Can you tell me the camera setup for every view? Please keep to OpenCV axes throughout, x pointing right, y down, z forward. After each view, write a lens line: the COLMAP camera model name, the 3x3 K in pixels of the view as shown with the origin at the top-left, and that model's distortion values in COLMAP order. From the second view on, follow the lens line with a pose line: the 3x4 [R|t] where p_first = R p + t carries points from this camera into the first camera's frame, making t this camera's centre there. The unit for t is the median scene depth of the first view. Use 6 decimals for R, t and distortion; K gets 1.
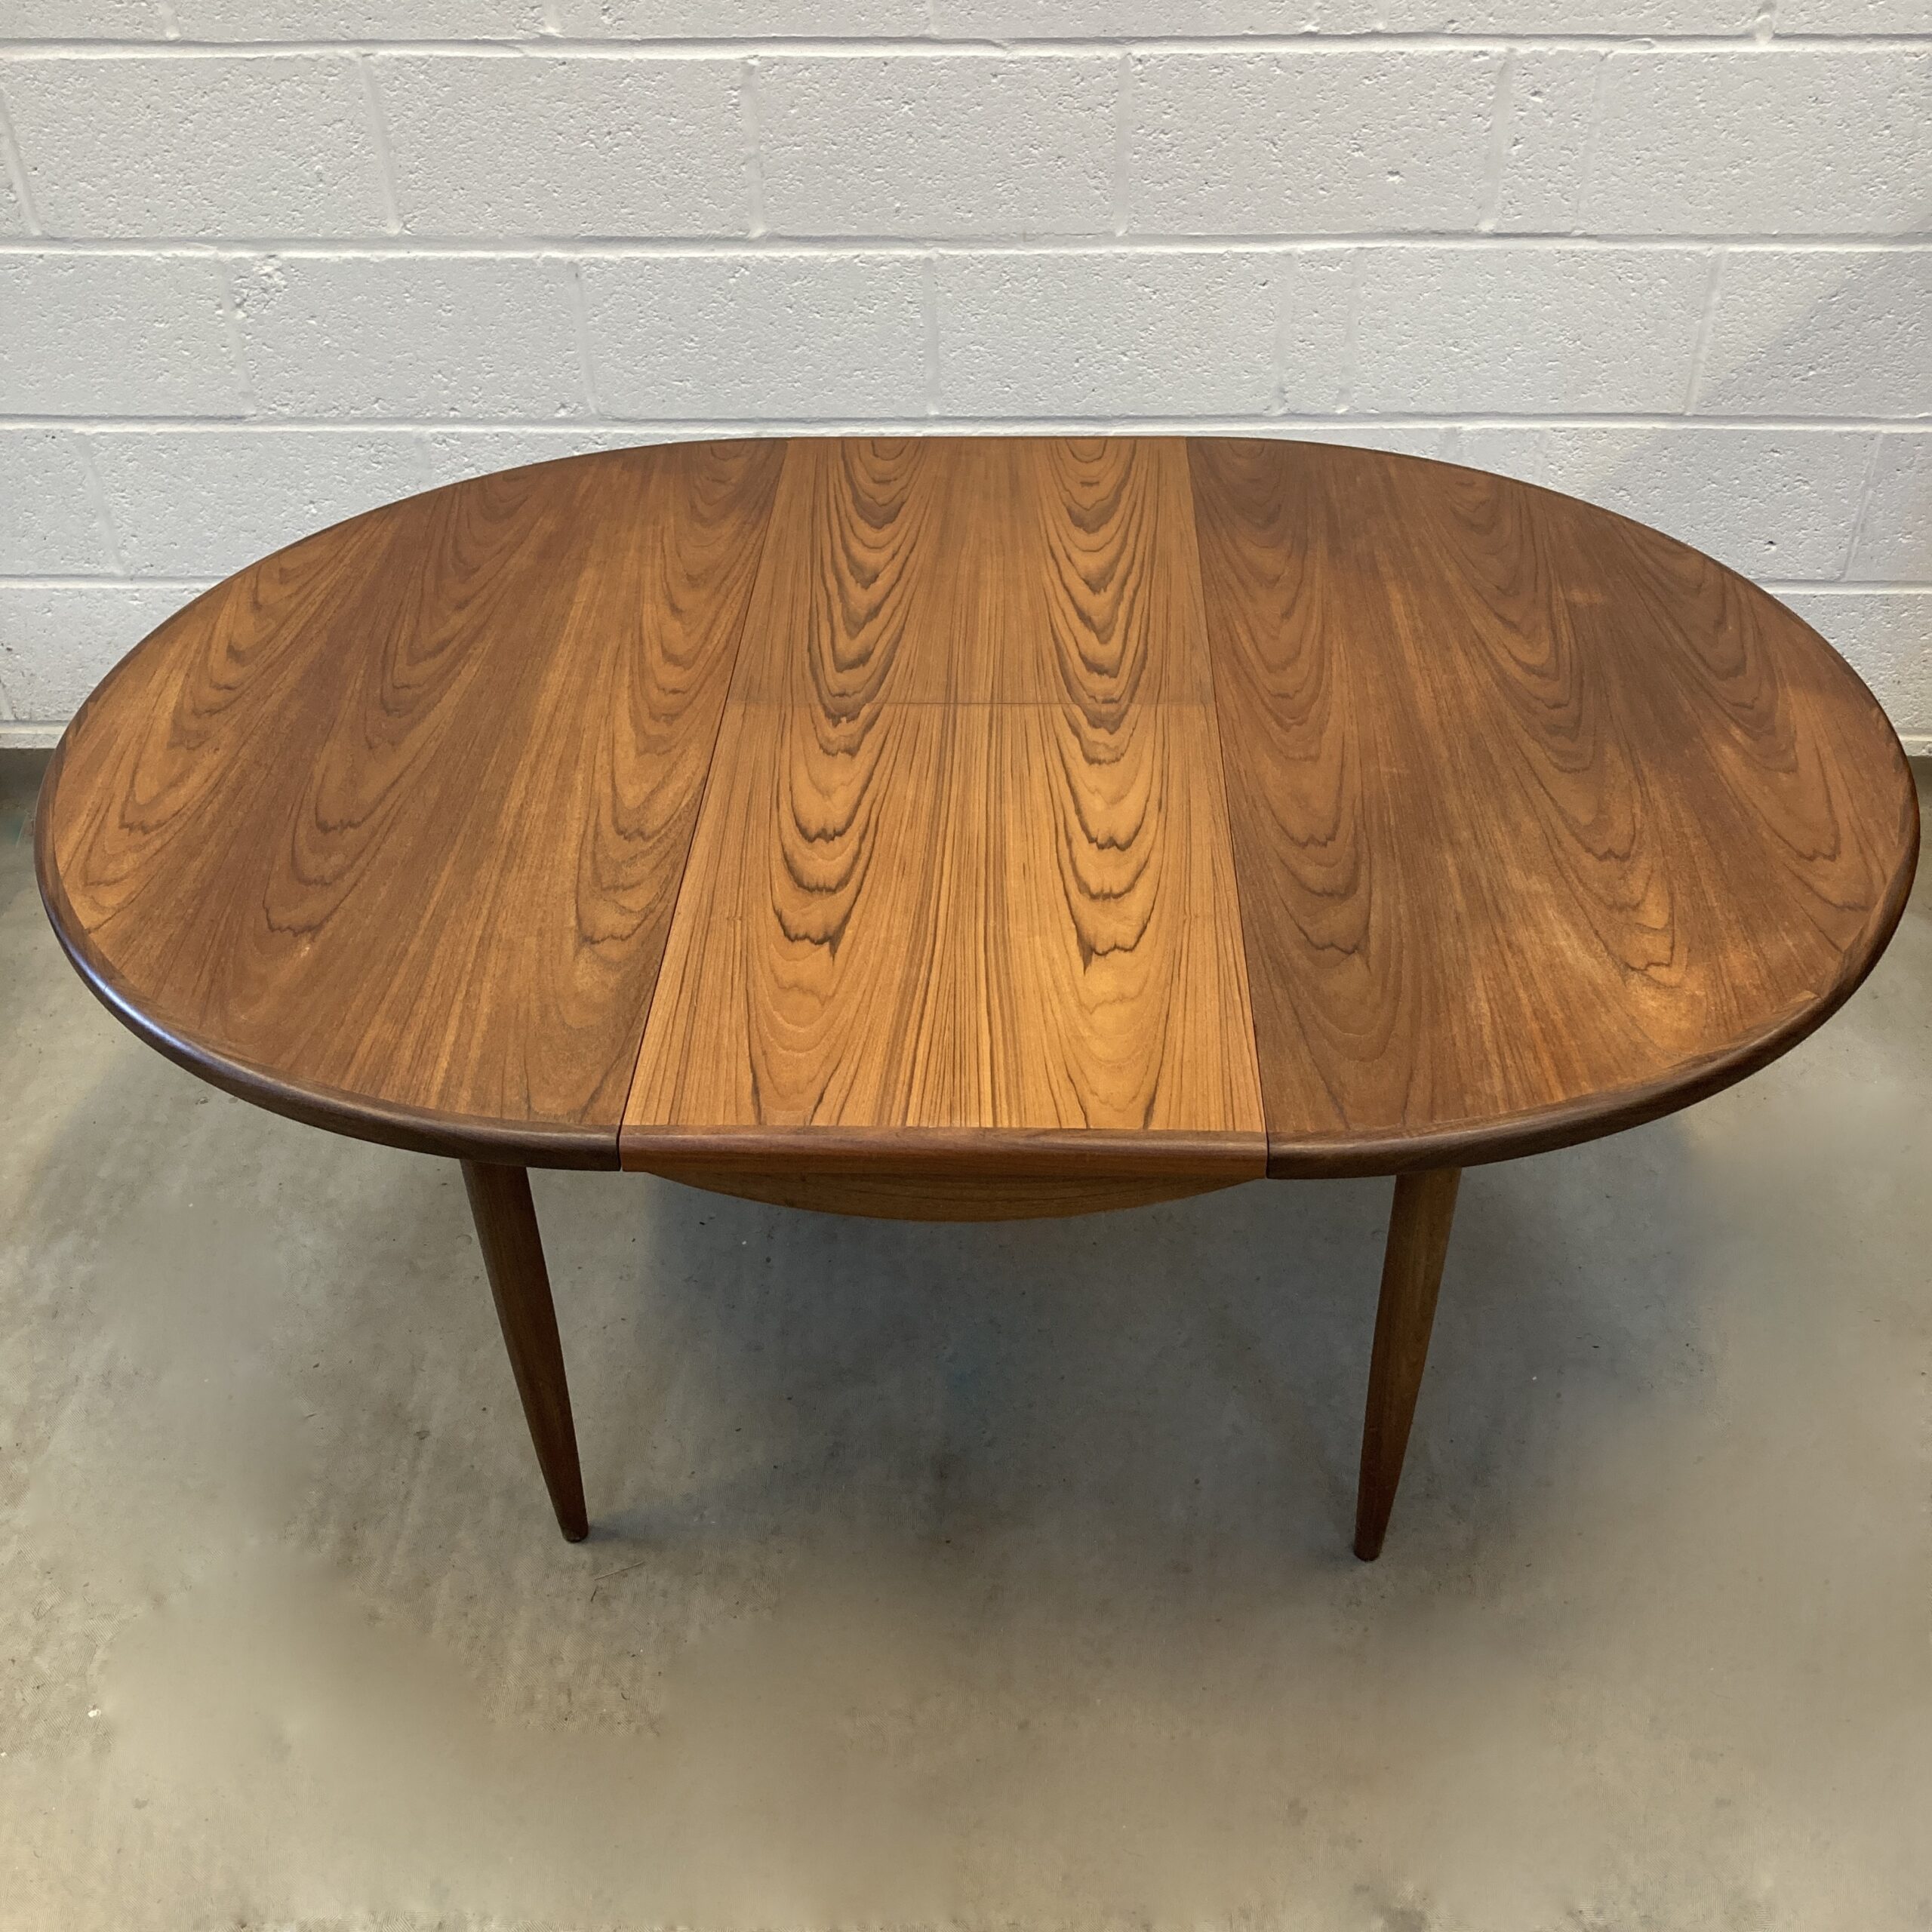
lens RADIAL K [[2092.7, 0, 970.1], [0, 2092.7, 960.1], [0, 0, 1]] dist [0.001868, 0.000000]
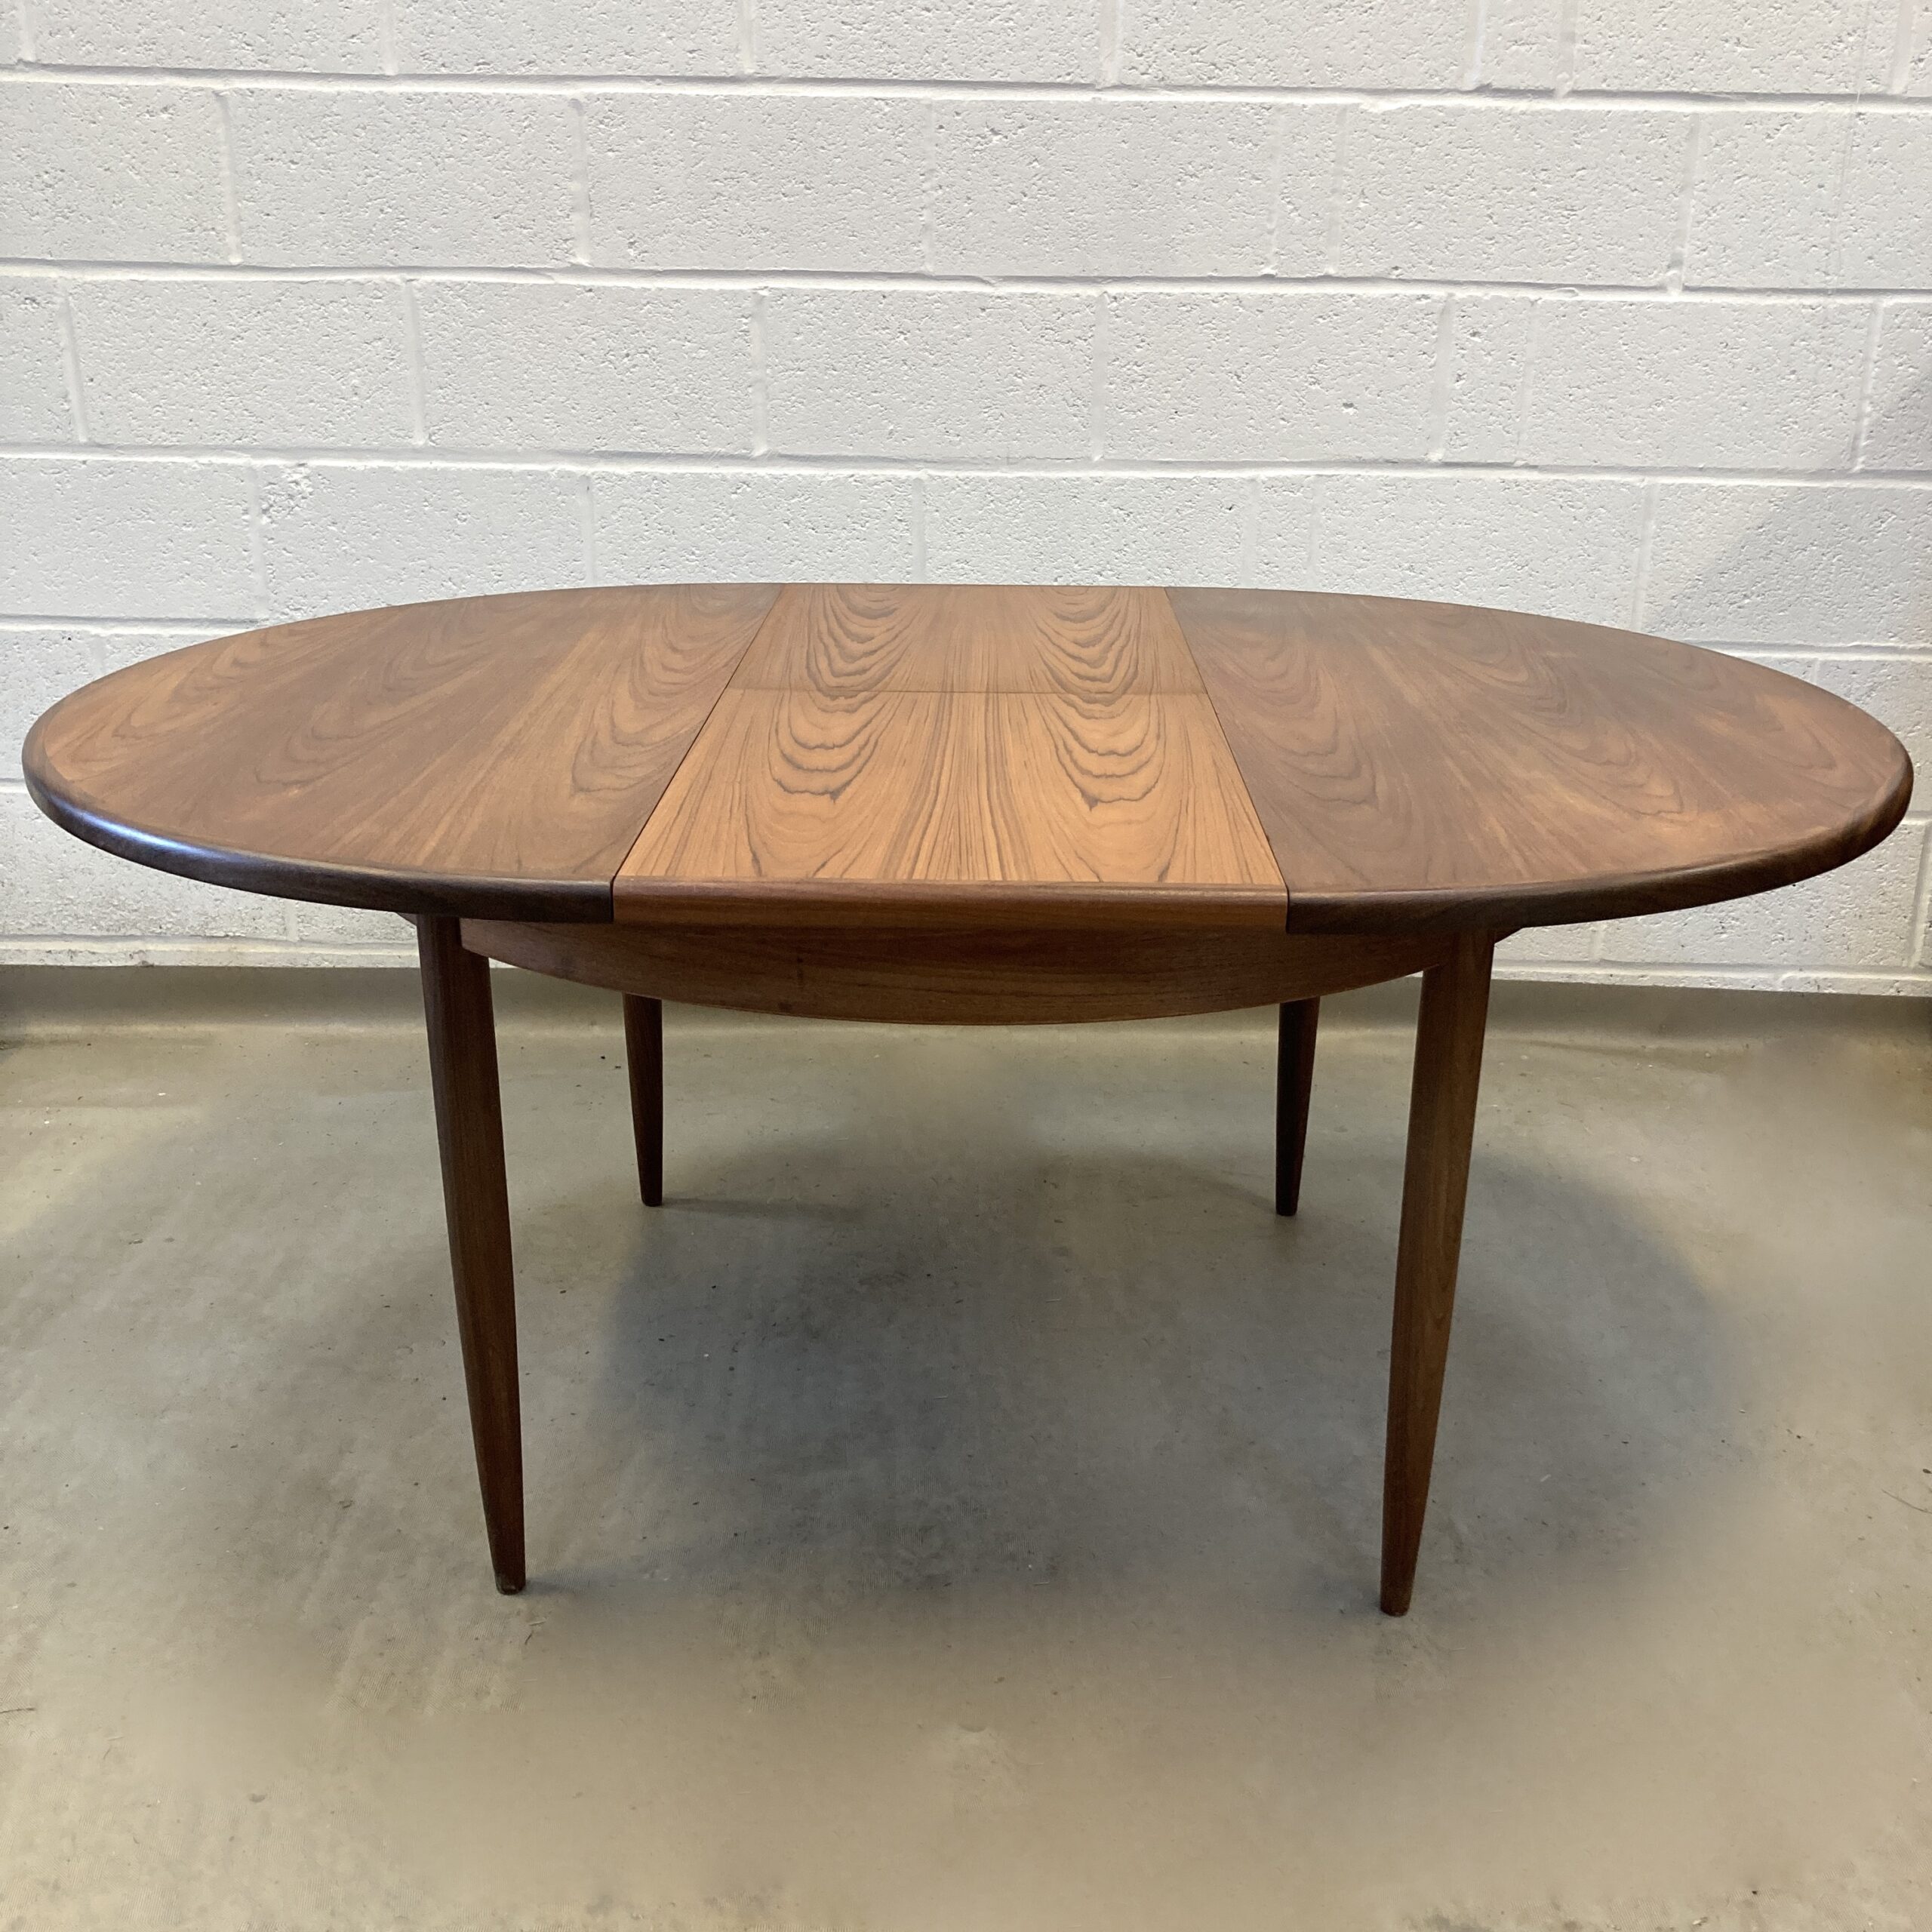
lens RADIAL K [[2092.7, 0, 961.6], [0, 2092.7, 978.9], [0, 0, 1]] dist [0.001868, 0.000000]
pose [[0.999650, 0.017648, 0.019702, -0.014478], [-0.011076, 0.955710, -0.294100, 0.226145], [-0.024020, 0.293779, 0.955572, 0.051498]]
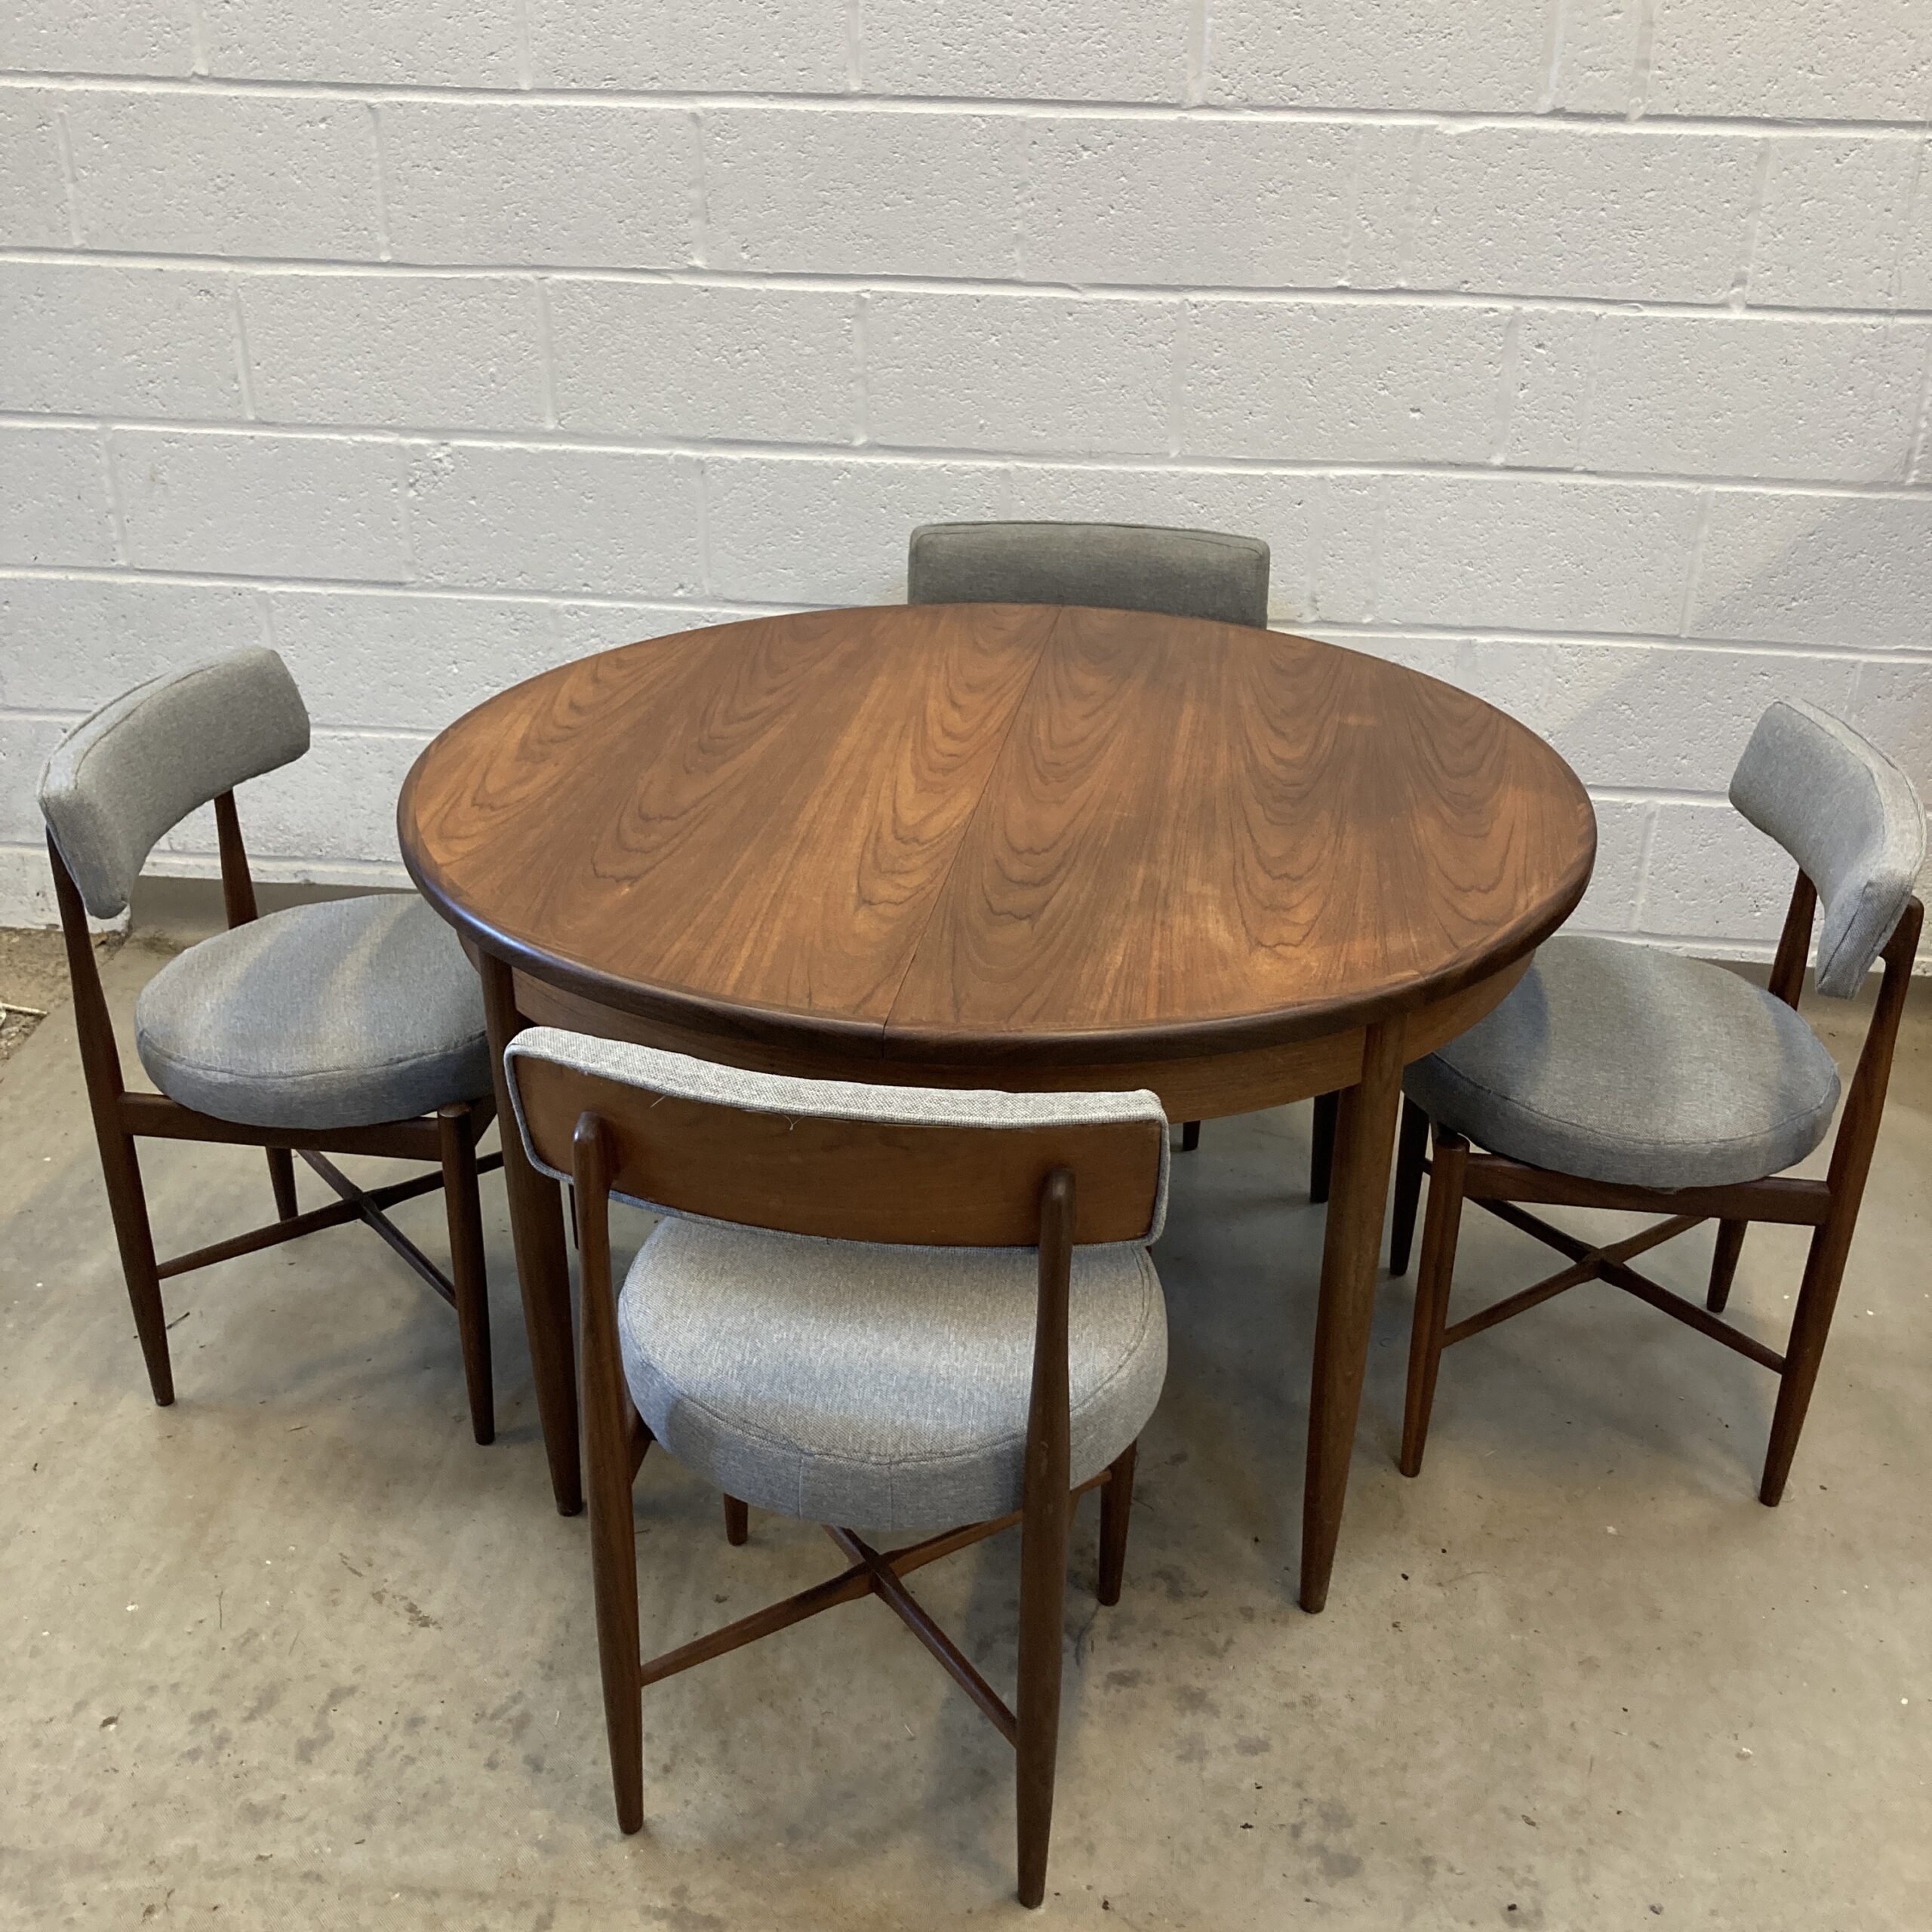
lens RADIAL K [[2092.7, 0, 956.4], [0, 2092.7, 975.9], [0, 0, 1]] dist [0.001868, 0.000000]
pose [[0.996668, 0.056812, -0.058519, 0.035945], [-0.067064, 0.979182, -0.191583, 0.159882], [0.046417, 0.194869, 0.979730, -0.072283]]
